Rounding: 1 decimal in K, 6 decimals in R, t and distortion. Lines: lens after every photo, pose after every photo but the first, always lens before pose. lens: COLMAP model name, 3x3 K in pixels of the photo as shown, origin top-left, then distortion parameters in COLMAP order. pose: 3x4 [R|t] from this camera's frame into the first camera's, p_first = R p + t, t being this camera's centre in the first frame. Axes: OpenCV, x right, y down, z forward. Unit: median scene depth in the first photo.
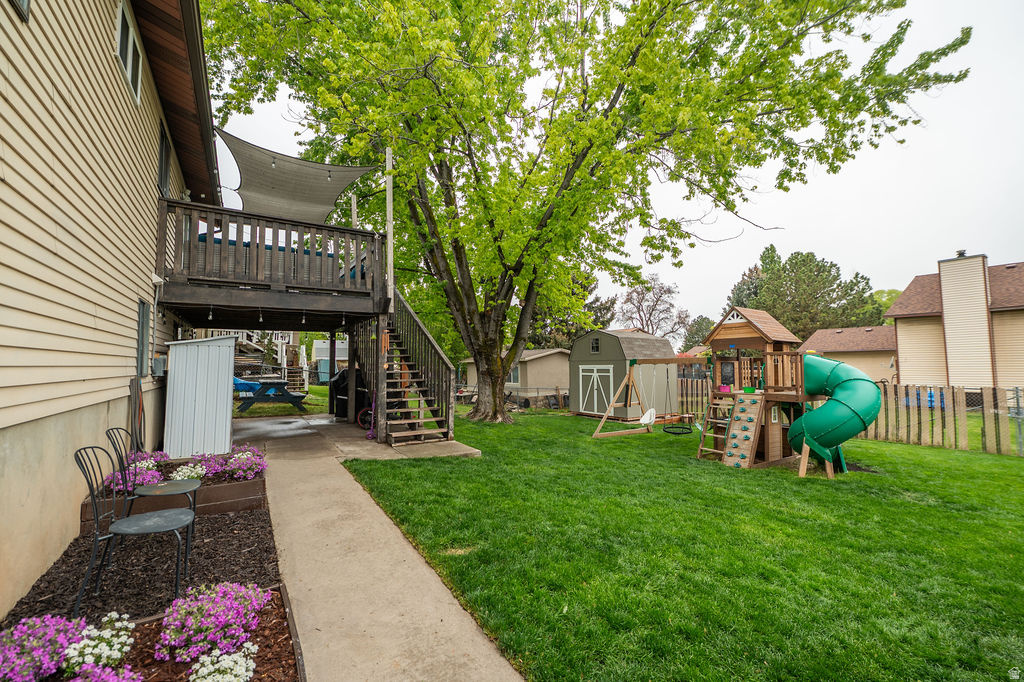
lens RADIAL K [[408.6, 0, 512.9], [0, 408.6, 338.9], [0, 0, 1]] dist [-0.005085, -0.000656]
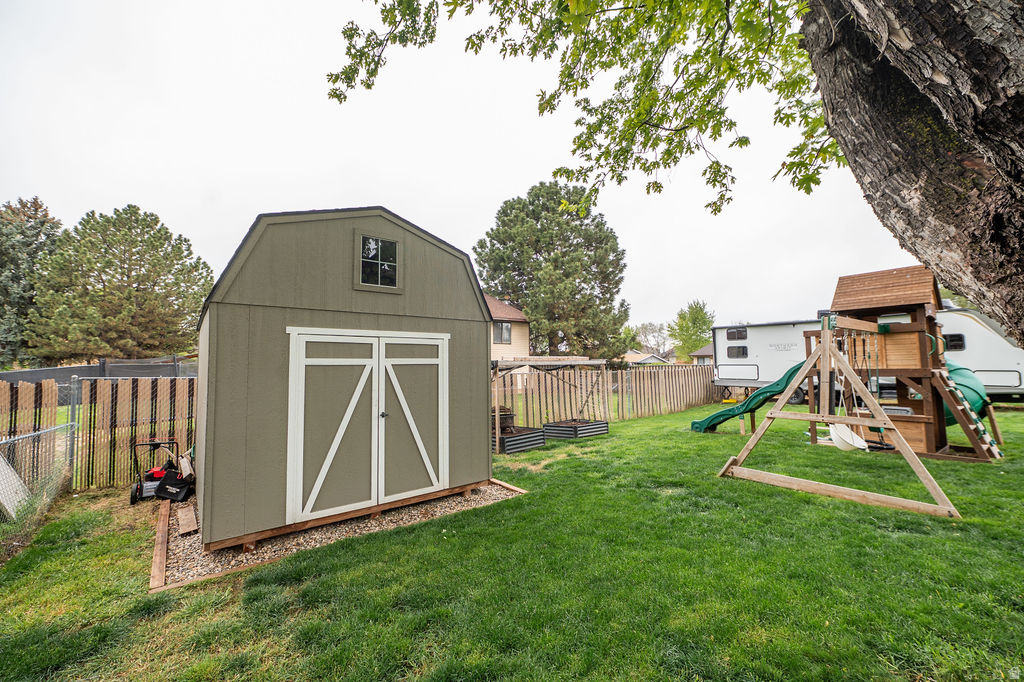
lens RADIAL K [[408.6, 0, 512.9], [0, 408.6, 338.9], [0, 0, 1]] dist [-0.005085, -0.000656]
pose [[-0.093337, 0.068946, 0.993245, -0.093797], [-0.053346, 0.995820, -0.074137, 0.087140], [-0.994204, -0.059905, -0.089269, 0.939639]]
